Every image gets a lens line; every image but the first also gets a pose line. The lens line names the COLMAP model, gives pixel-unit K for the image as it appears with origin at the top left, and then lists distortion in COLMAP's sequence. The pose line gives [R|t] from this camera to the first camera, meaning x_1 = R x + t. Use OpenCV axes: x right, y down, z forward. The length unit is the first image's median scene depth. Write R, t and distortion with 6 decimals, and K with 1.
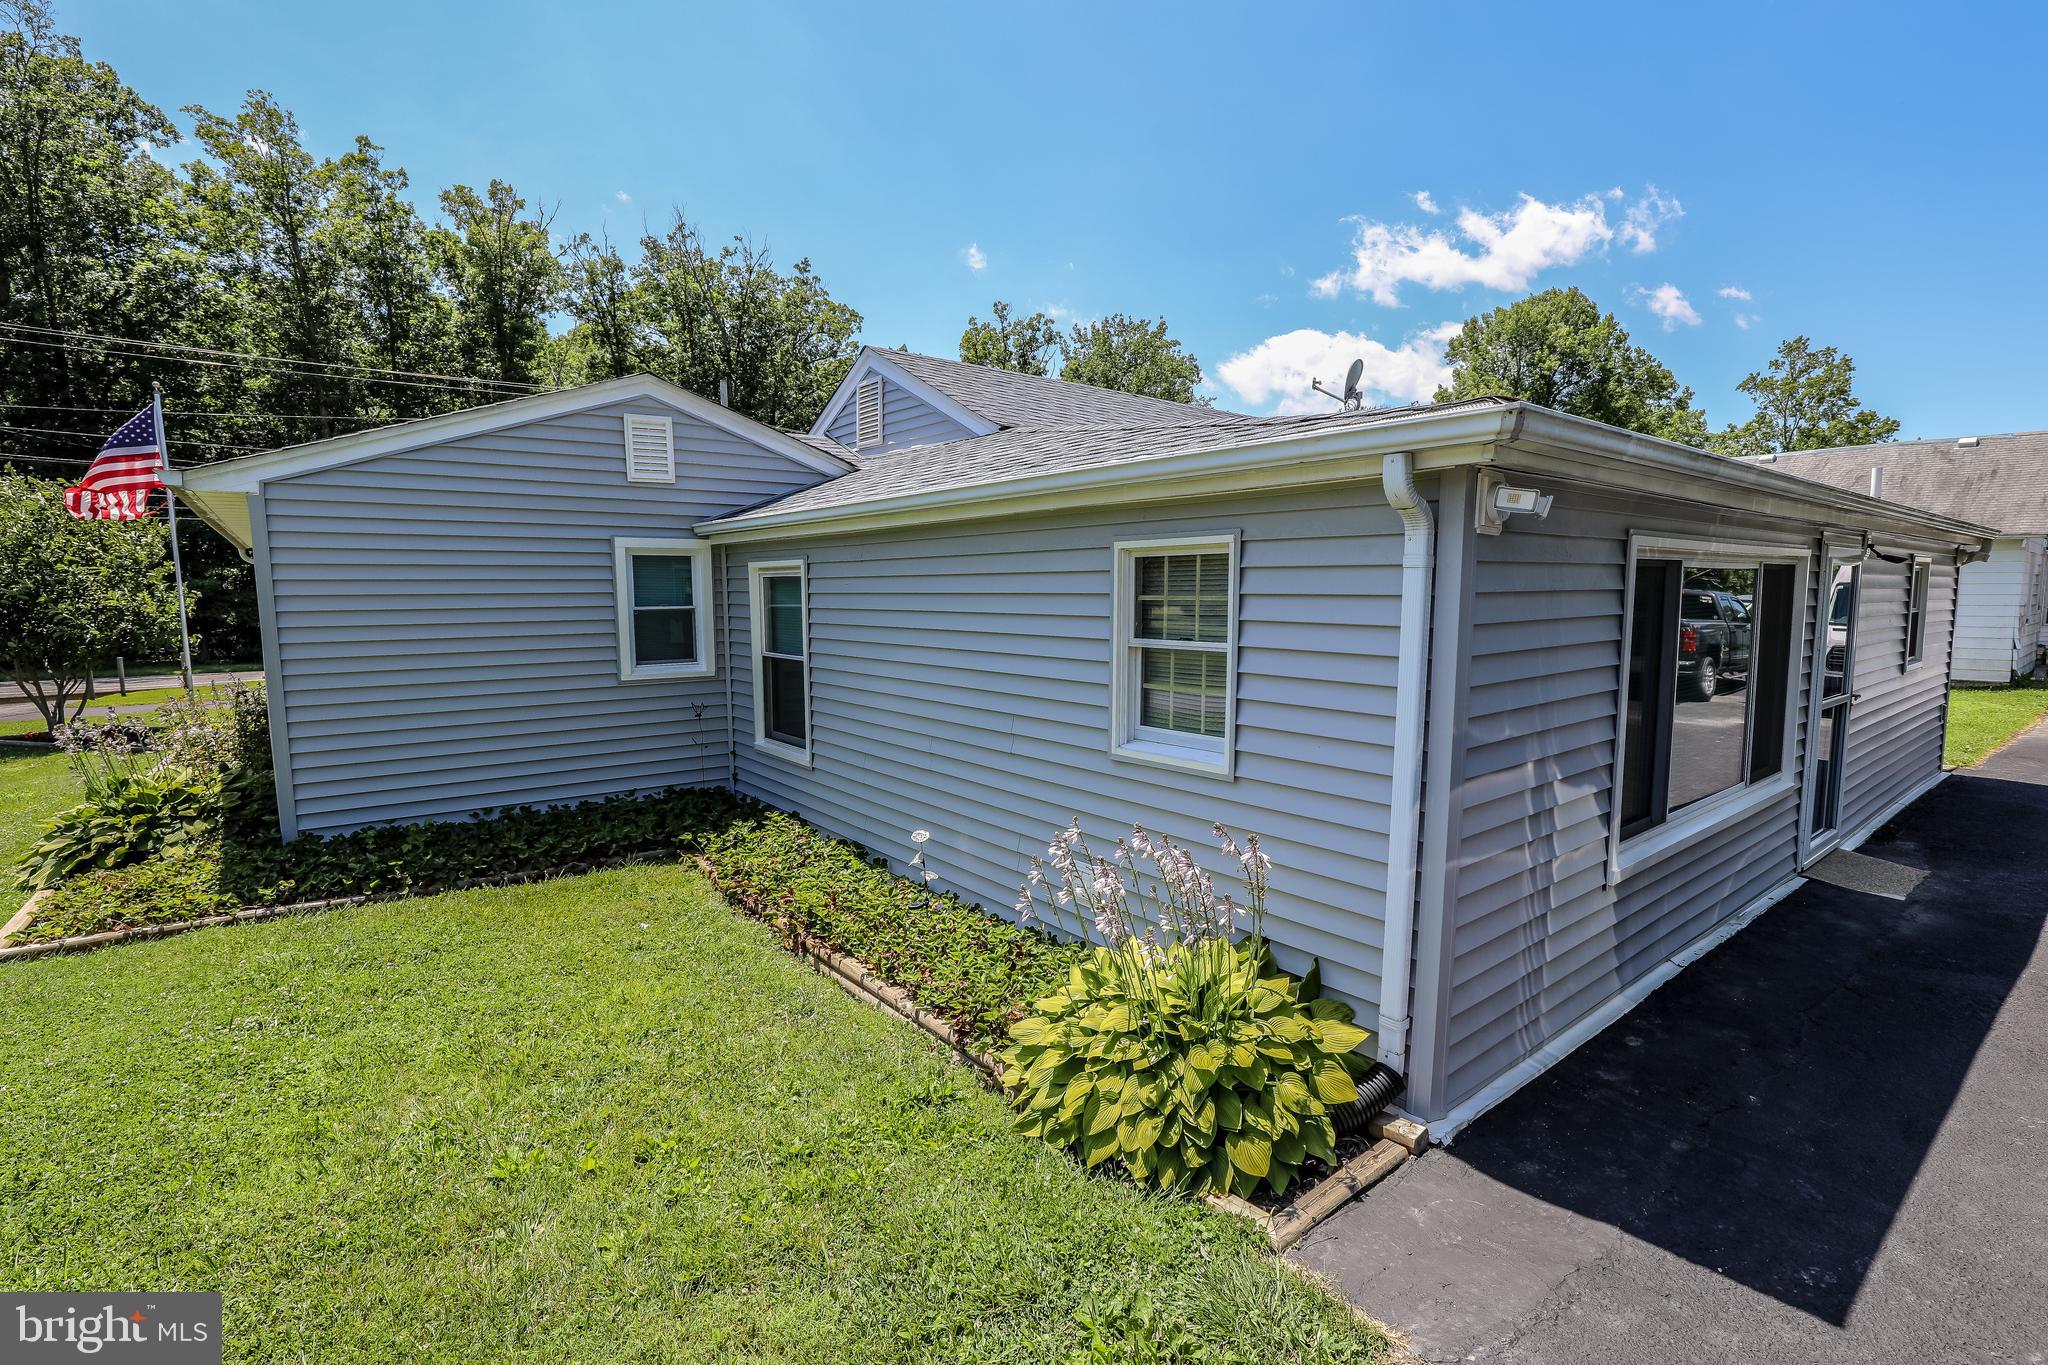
lens RADIAL K [[950.4, 0, 1018.2], [0, 950.4, 688.7], [0, 0, 1]] dist [-0.029324, 0.004029]
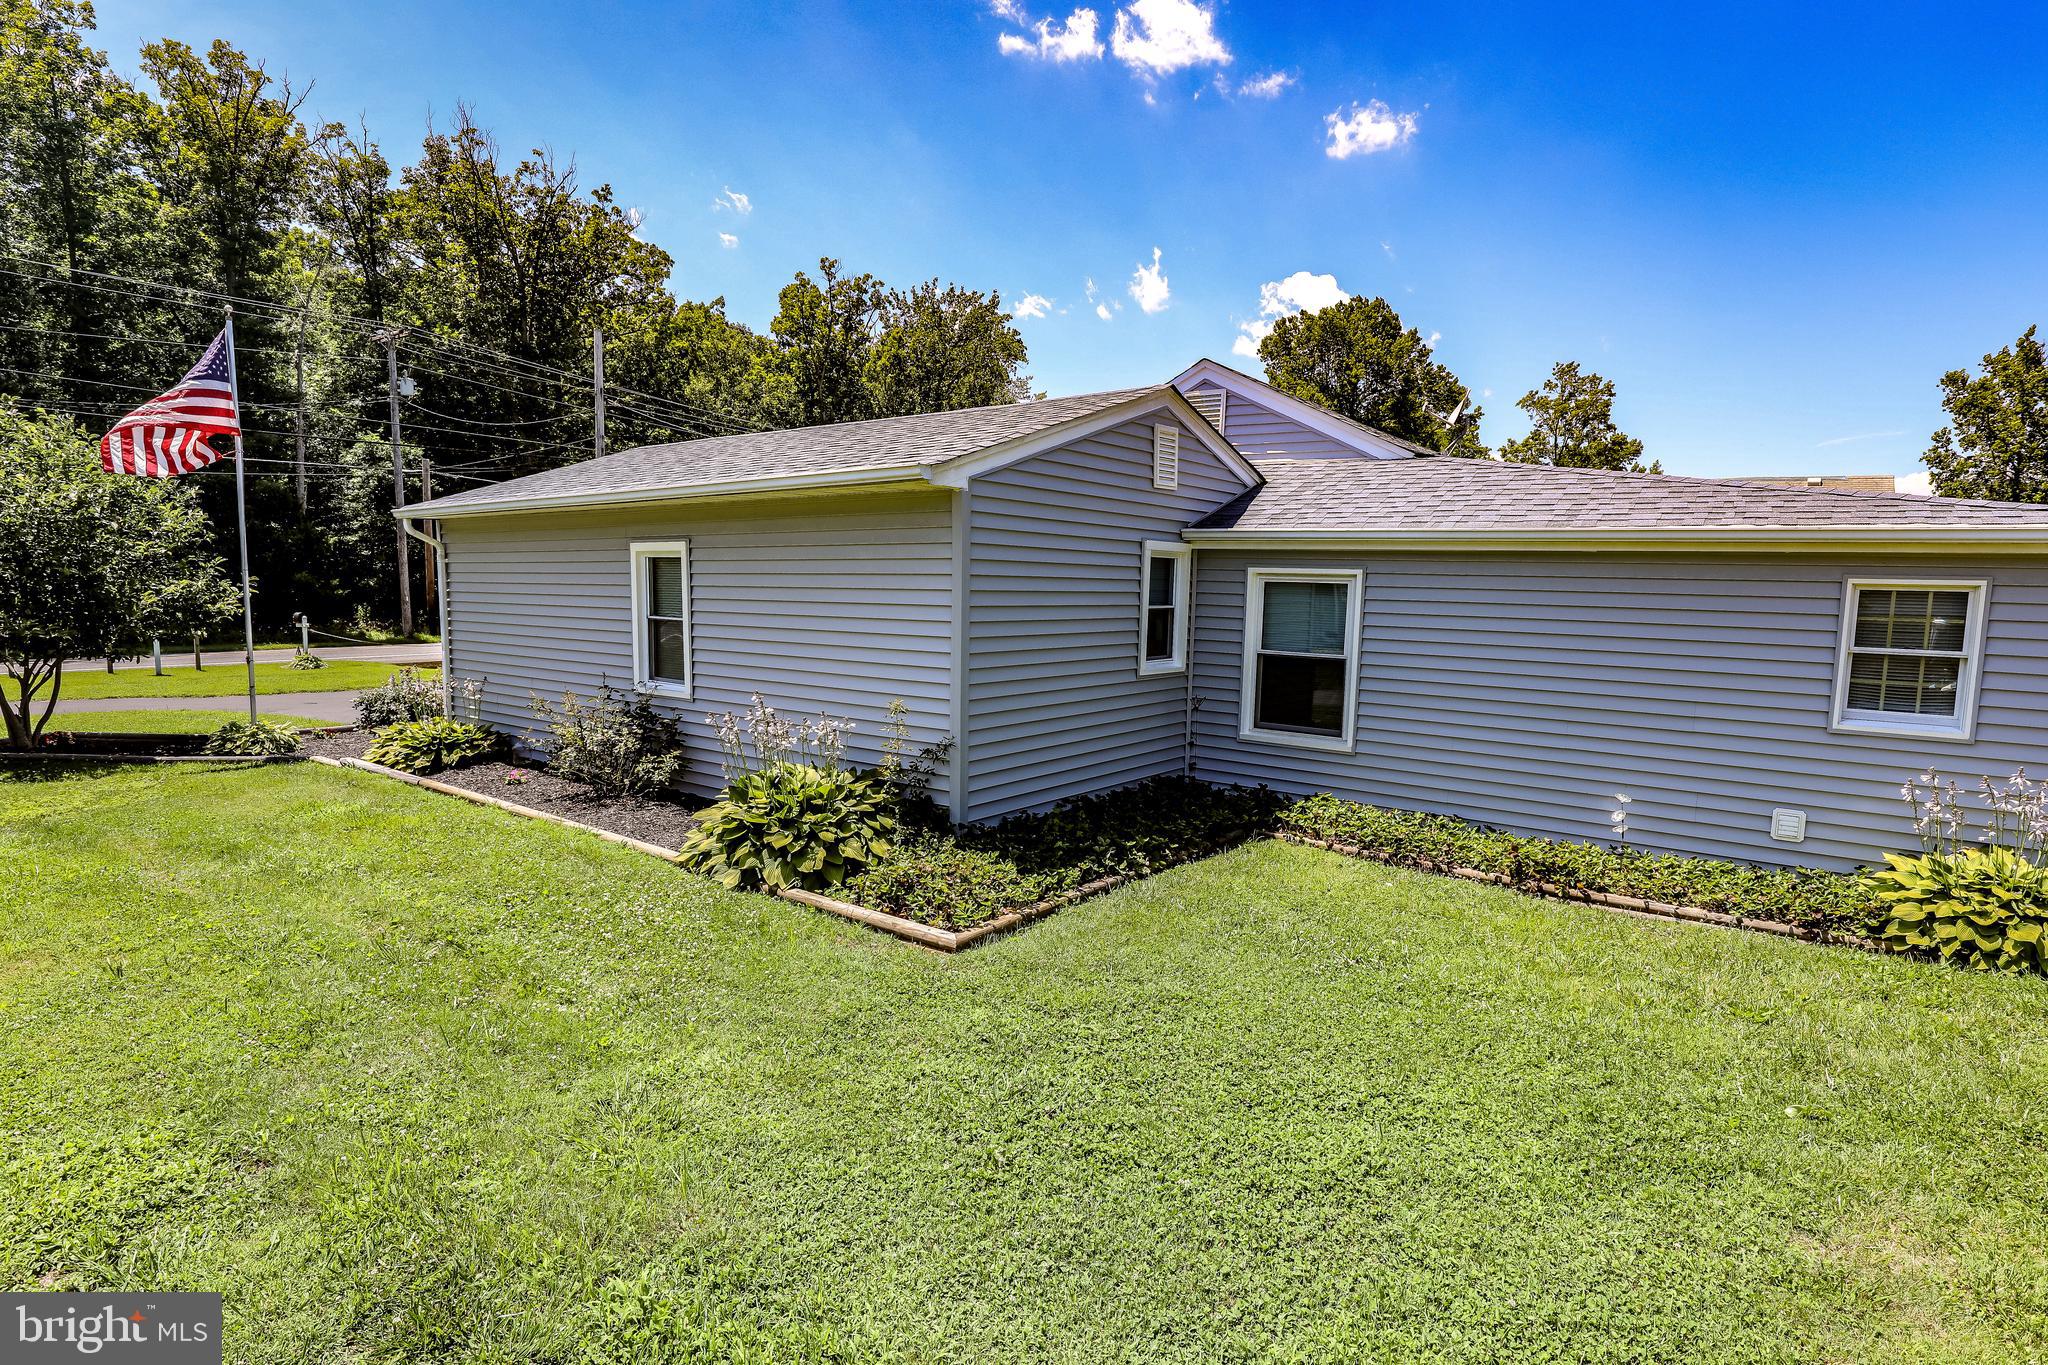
lens RADIAL K [[1050.3, 0, 1029.3], [0, 1050.3, 684.7], [0, 0, 1]] dist [-0.024449, 0.007730]
pose [[0.966443, 0.001416, 0.256877, -0.122647], [-0.000639, 0.999995, -0.003108, 0.000826], [-0.256880, 0.002840, 0.966439, -0.014761]]
